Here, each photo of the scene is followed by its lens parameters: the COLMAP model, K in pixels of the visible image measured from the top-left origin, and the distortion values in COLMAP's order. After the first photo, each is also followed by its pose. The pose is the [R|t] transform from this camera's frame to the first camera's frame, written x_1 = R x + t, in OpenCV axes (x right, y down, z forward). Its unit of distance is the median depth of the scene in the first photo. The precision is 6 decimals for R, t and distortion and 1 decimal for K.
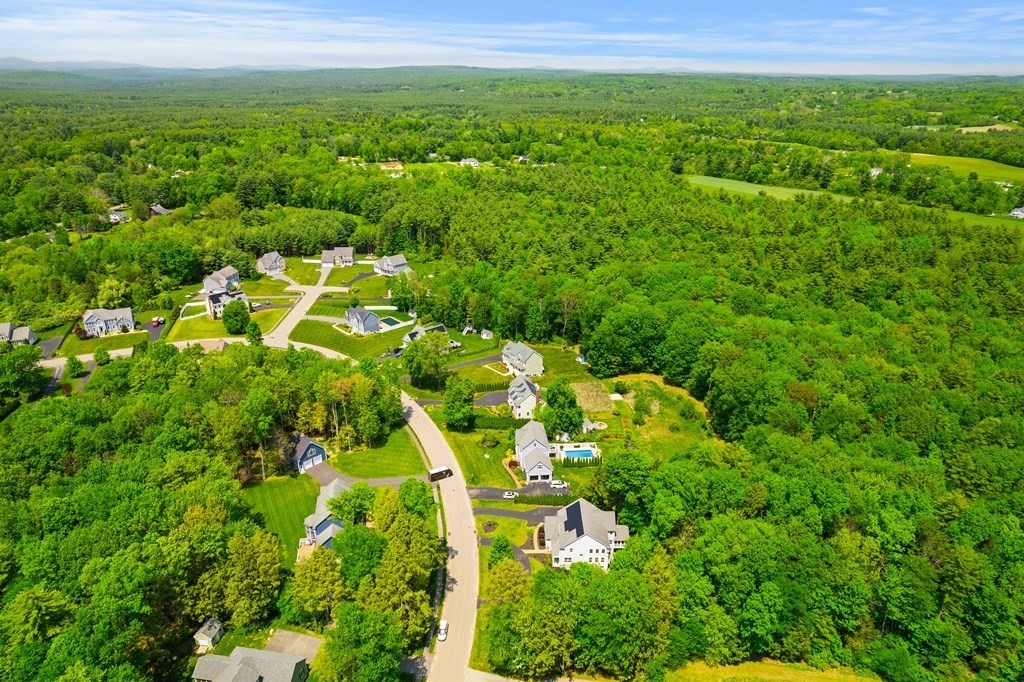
lens RADIAL K [[662.1, 0, 512.0], [0, 662.1, 341.0], [0, 0, 1]] dist [-0.041671, 0.003069]
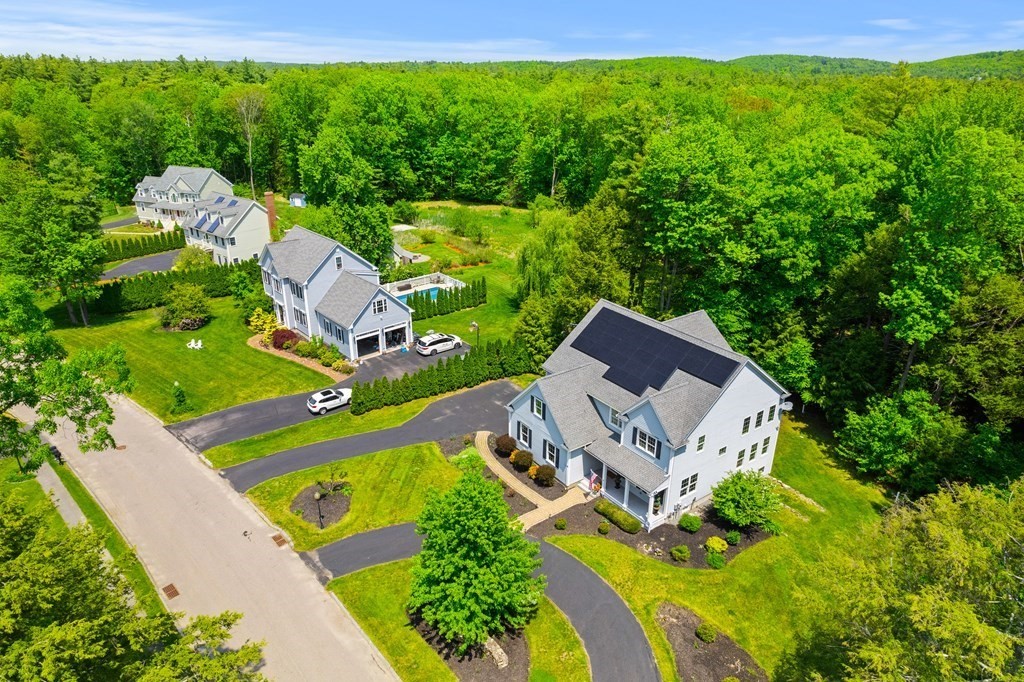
lens RADIAL K [[662.1, 0, 512.0], [0, 662.1, 341.0], [0, 0, 1]] dist [-0.041671, 0.003069]
pose [[0.816464, -0.229424, 0.529859, -0.088063], [0.226925, 0.971328, 0.070905, 0.196718], [-0.530935, 0.062347, 0.845116, 0.664973]]
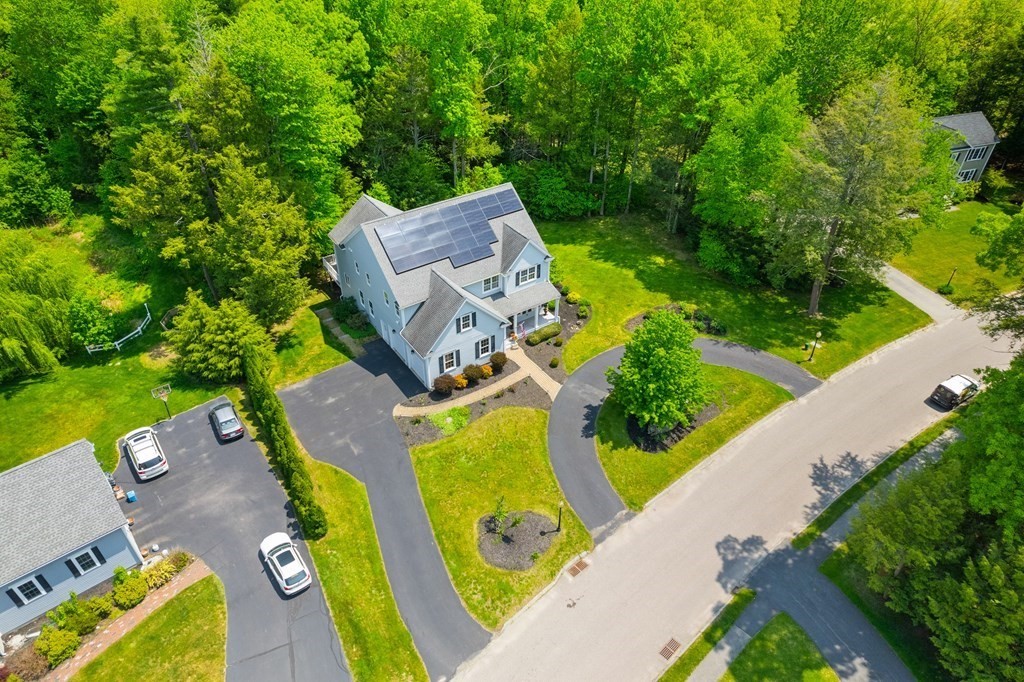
lens RADIAL K [[662.1, 0, 512.0], [0, 662.1, 341.0], [0, 0, 1]] dist [-0.041671, 0.003069]
pose [[-0.574705, -0.509667, 0.640277, -0.133733], [0.297640, 0.598631, 0.743674, 0.058897], [-0.762316, 0.617965, -0.192339, 0.909663]]
